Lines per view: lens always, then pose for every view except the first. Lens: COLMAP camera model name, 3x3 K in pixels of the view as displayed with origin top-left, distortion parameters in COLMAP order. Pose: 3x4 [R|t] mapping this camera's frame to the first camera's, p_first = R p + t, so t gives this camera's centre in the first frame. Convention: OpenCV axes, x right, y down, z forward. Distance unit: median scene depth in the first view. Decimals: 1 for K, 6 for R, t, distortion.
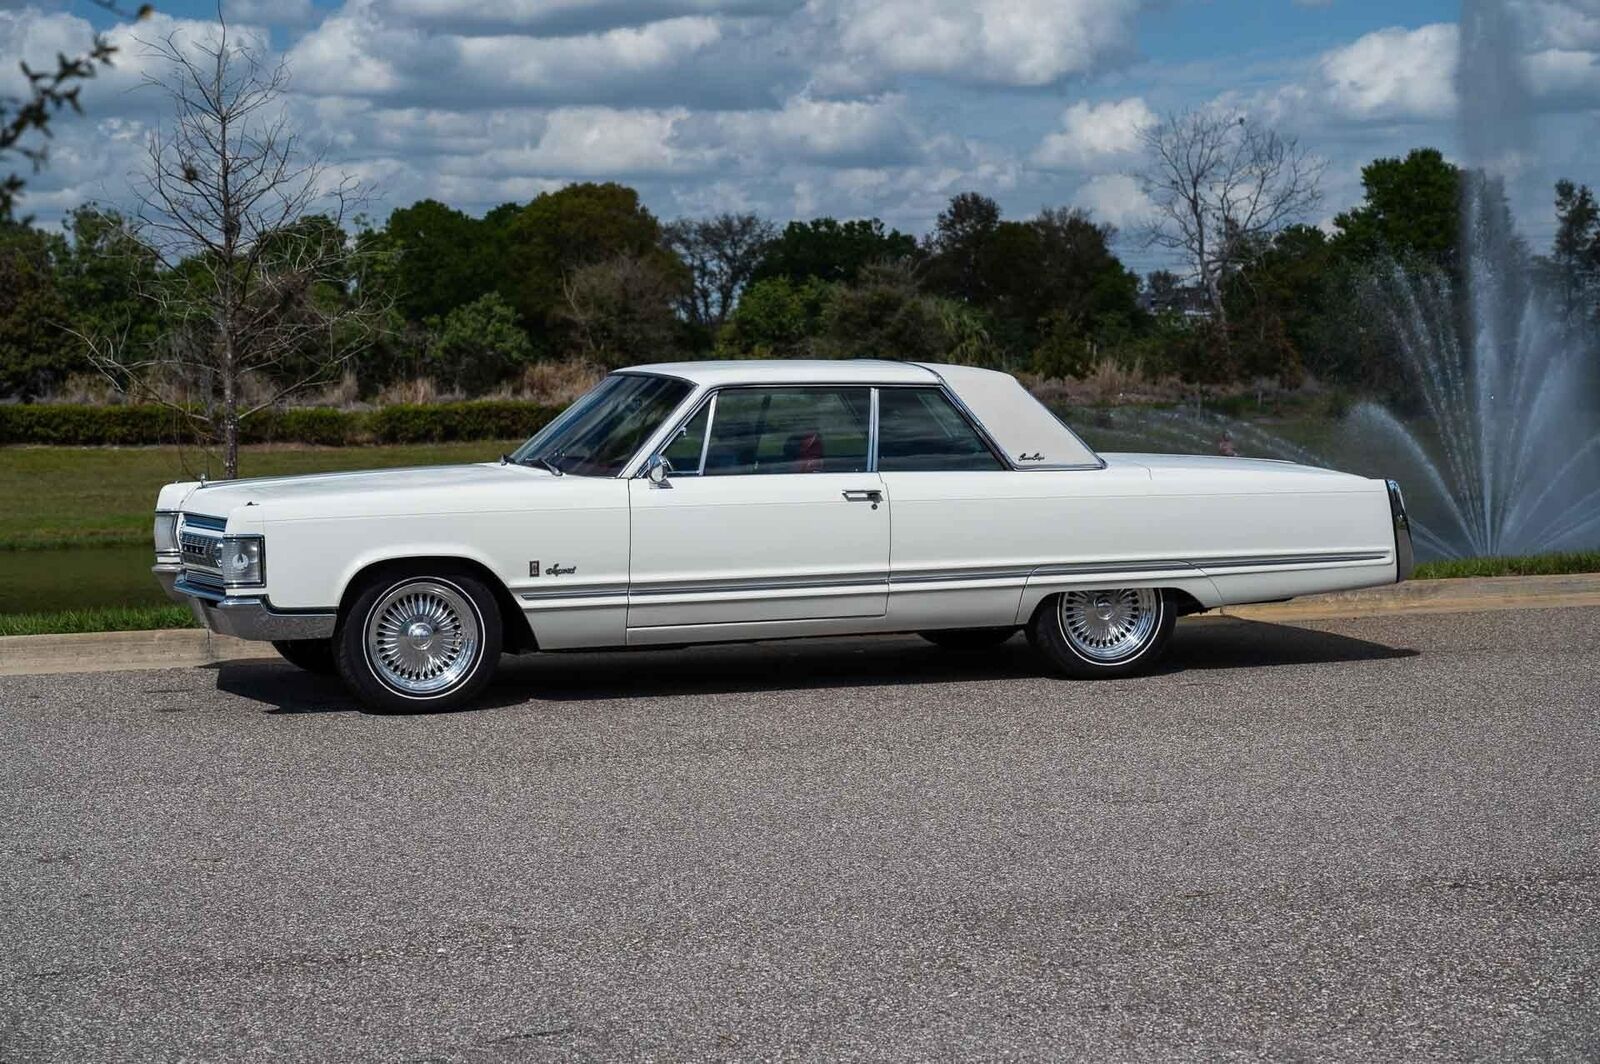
lens RADIAL K [[3251.9, 0, 800.0], [0, 3251.9, 532.0], [0, 0, 1]] dist [0.056729, -0.300763]
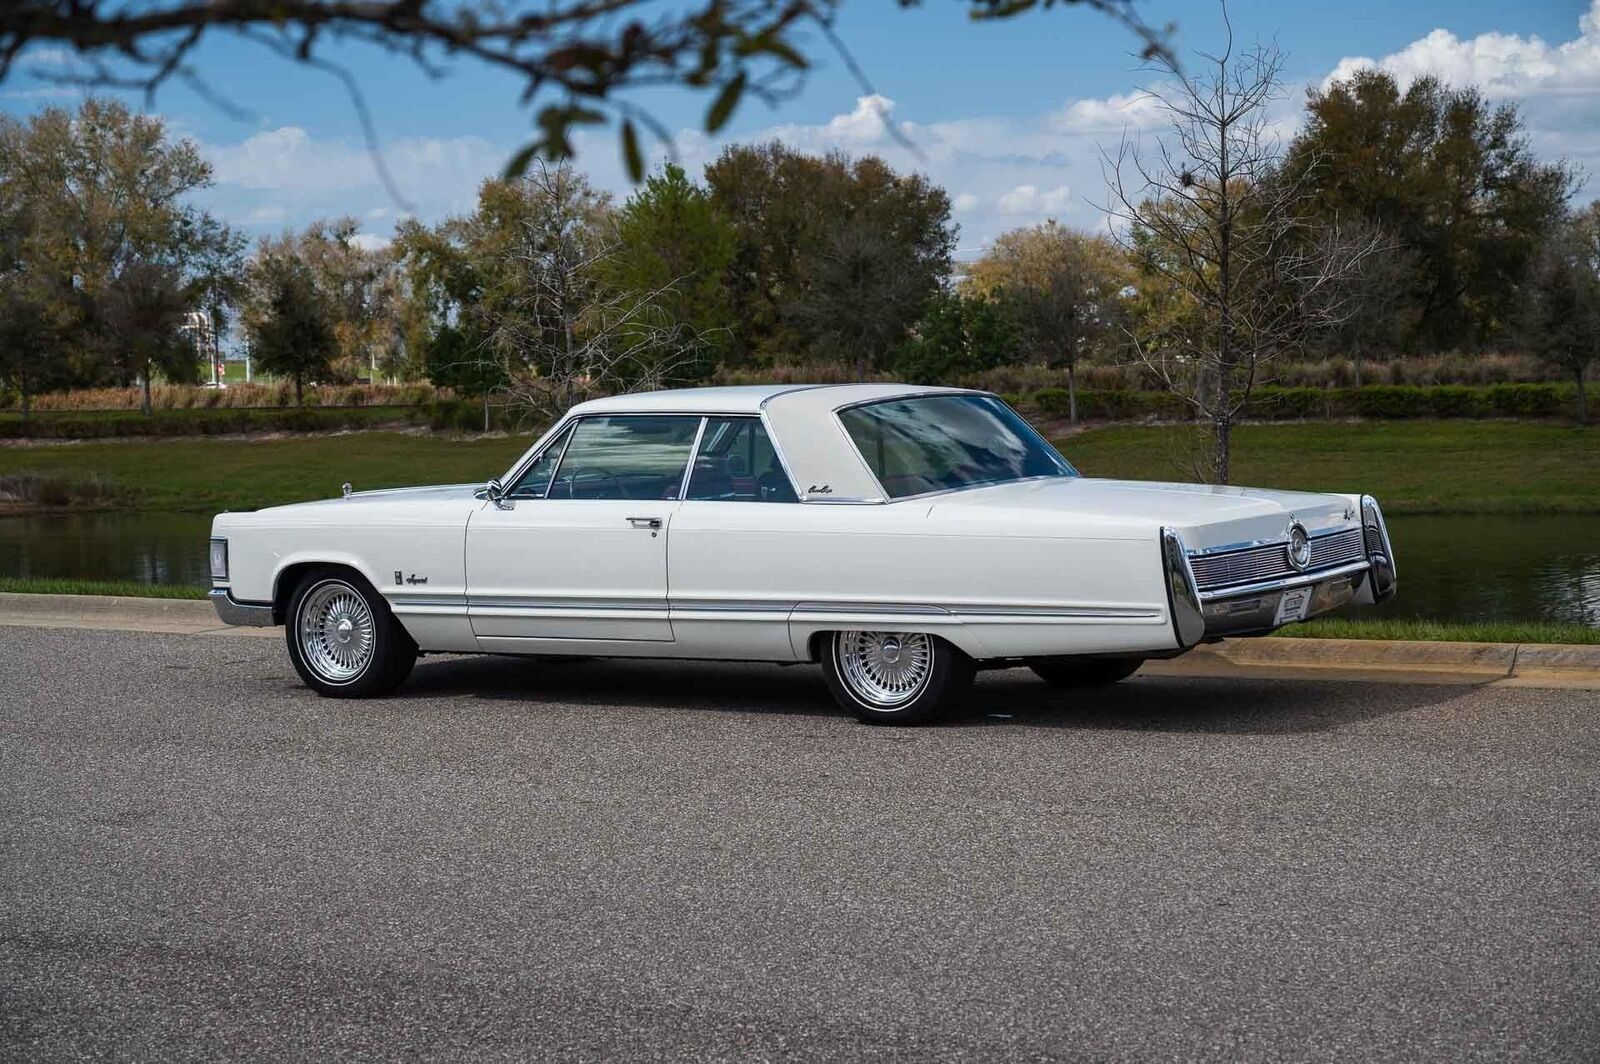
lens RADIAL K [[3251.9, 0, 800.0], [0, 3251.9, 532.0], [0, 0, 1]] dist [0.056729, -0.300763]
pose [[0.573217, 0.041144, -0.818370, 0.854678], [-0.023938, 0.999153, 0.033466, -0.042361], [0.819054, 0.000407, 0.573716, 0.434860]]
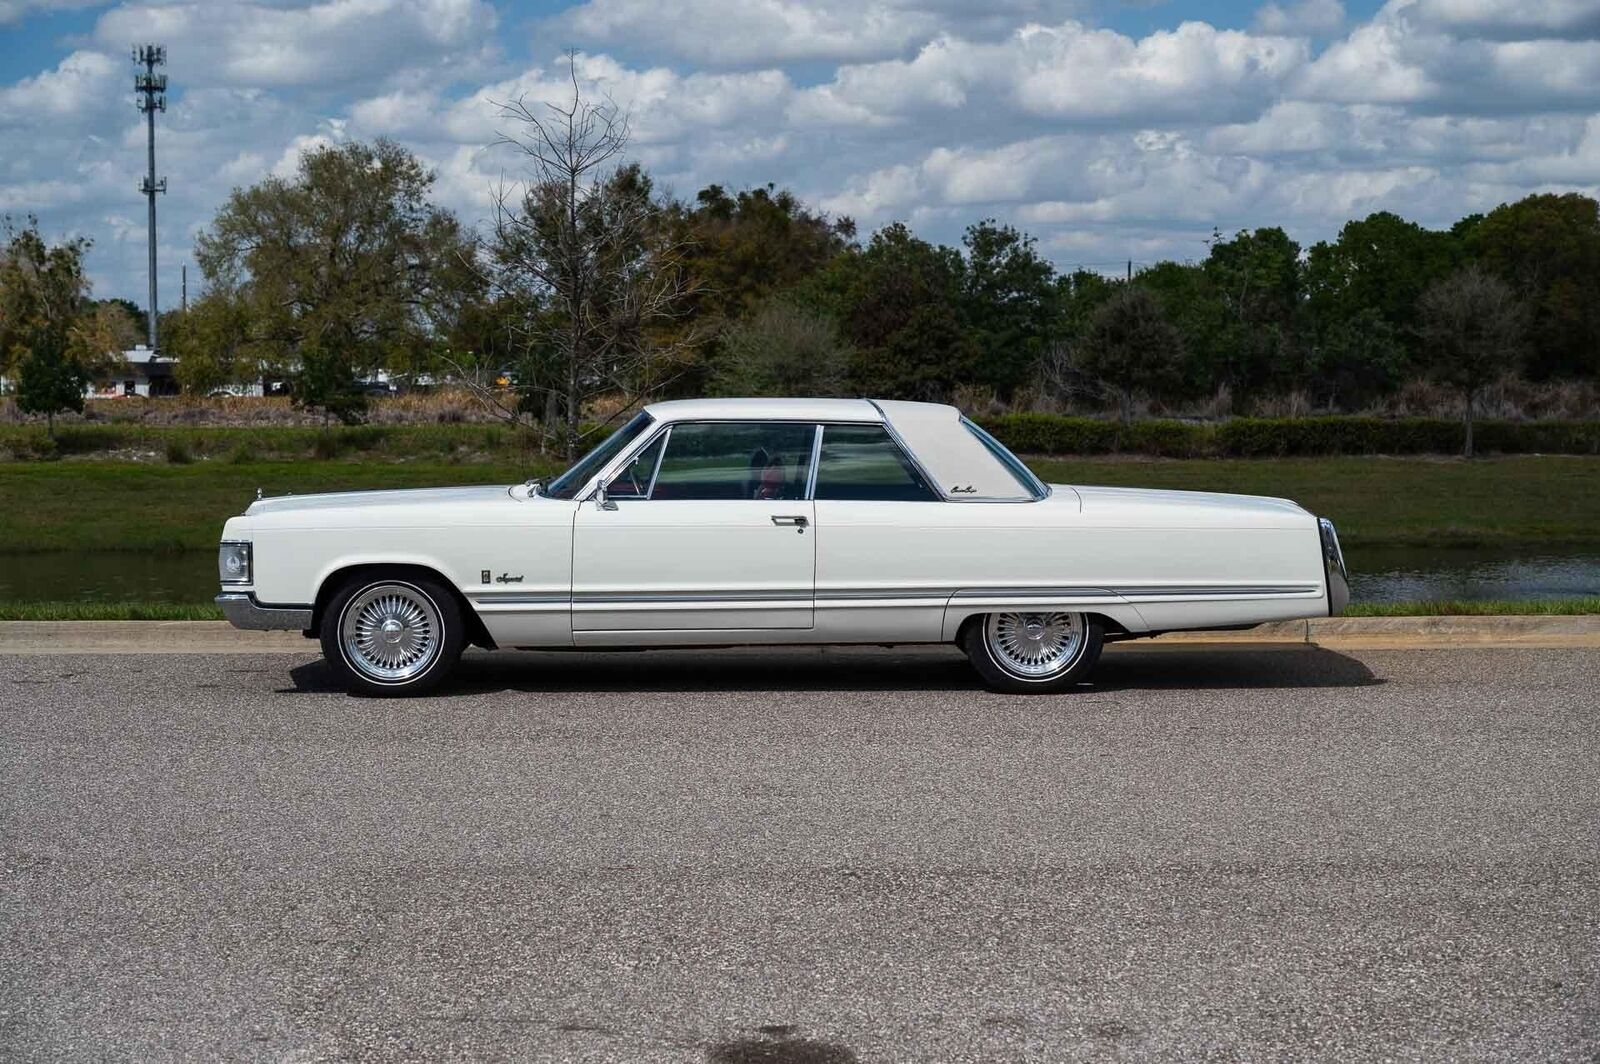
lens RADIAL K [[3251.9, 0, 800.0], [0, 3251.9, 532.0], [0, 0, 1]] dist [0.056729, -0.300763]
pose [[0.952250, 0.026093, -0.304202, 0.351009], [-0.026973, 0.999635, 0.001311, -0.008591], [0.304126, 0.006957, 0.952607, -0.066108]]
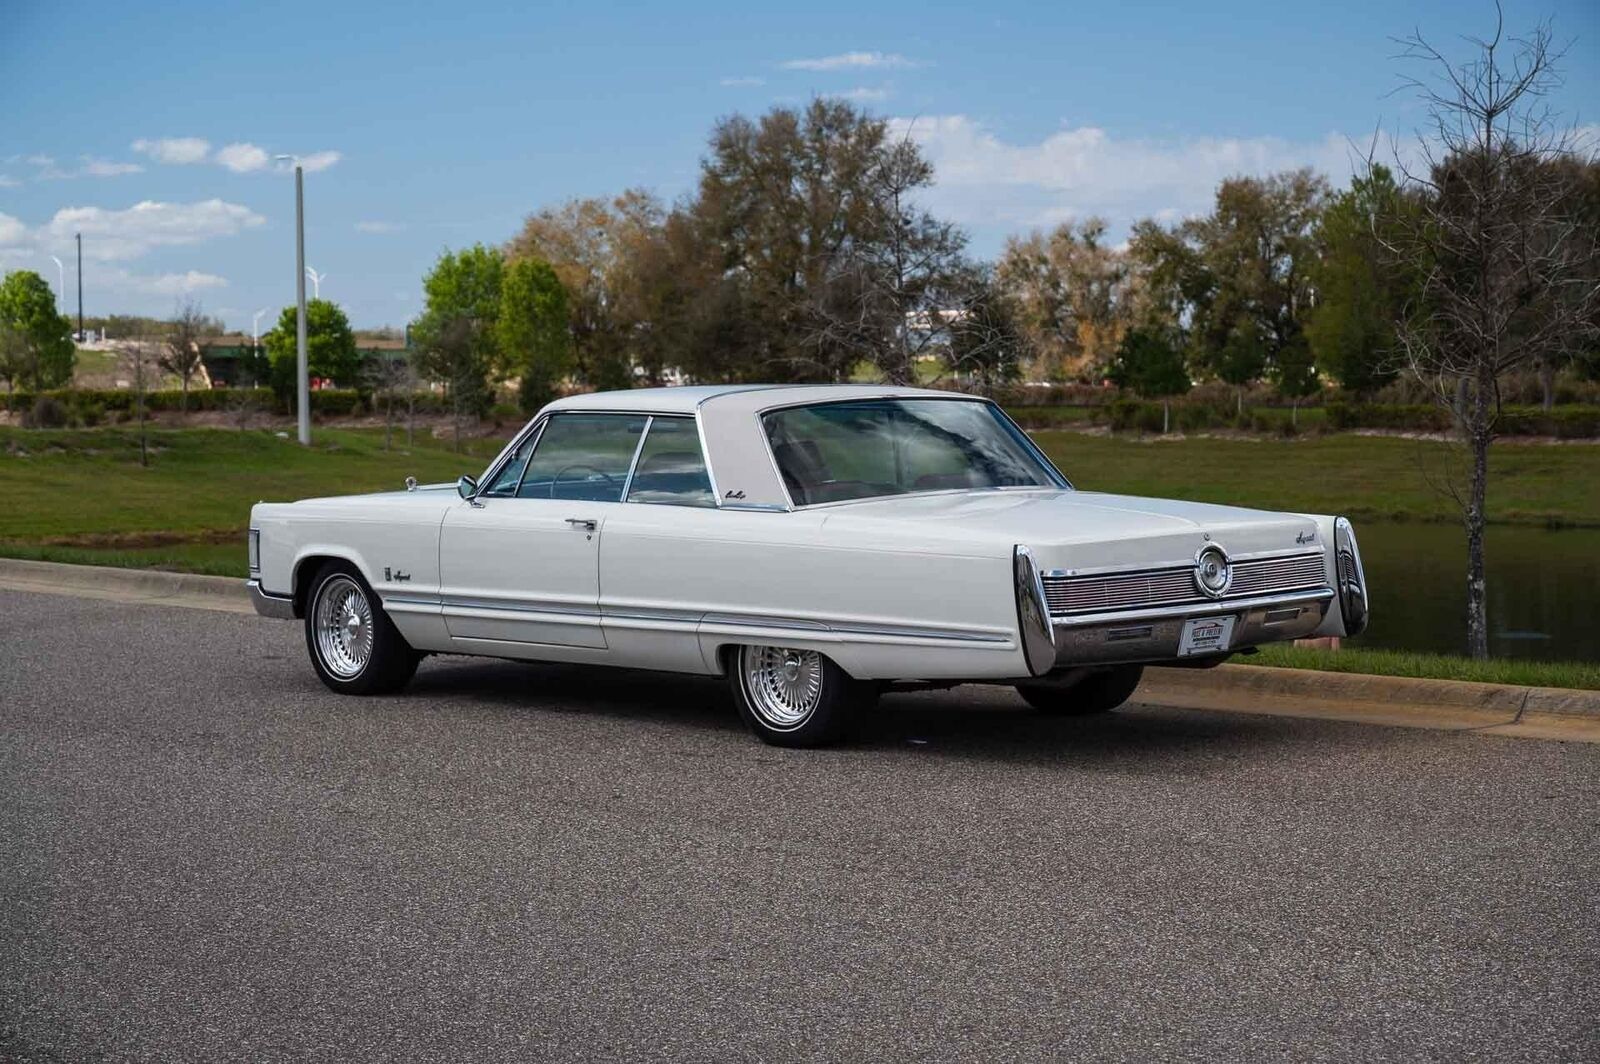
lens RADIAL K [[3251.9, 0, 800.0], [0, 3251.9, 532.0], [0, 0, 1]] dist [0.056729, -0.300763]
pose [[0.363091, 0.054629, -0.930151, 0.925887], [-0.044399, 0.998160, 0.041292, -0.050943], [0.930695, 0.026305, 0.364848, 0.675930]]
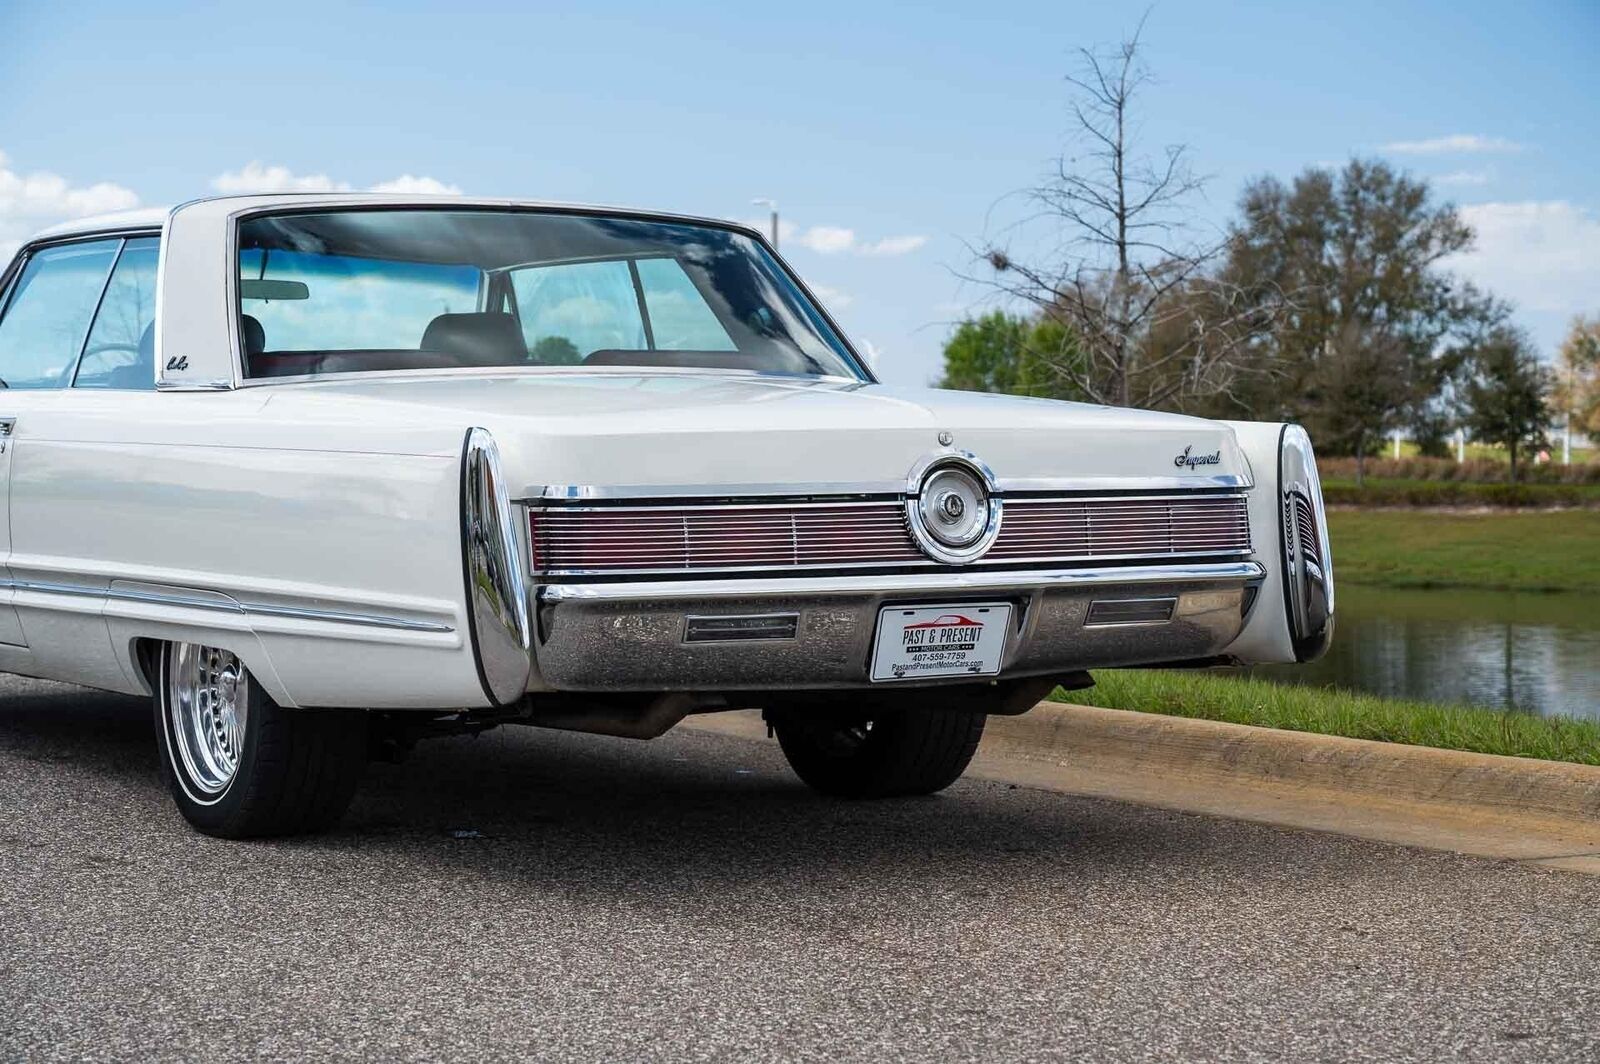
lens RADIAL K [[3251.9, 0, 800.0], [0, 3251.9, 532.0], [0, 0, 1]] dist [0.056729, -0.300763]
pose [[0.195246, 0.038914, -0.979982, 0.573506], [-0.067867, 0.997353, 0.026083, -0.016762], [0.978403, 0.061416, 0.197370, 0.987810]]
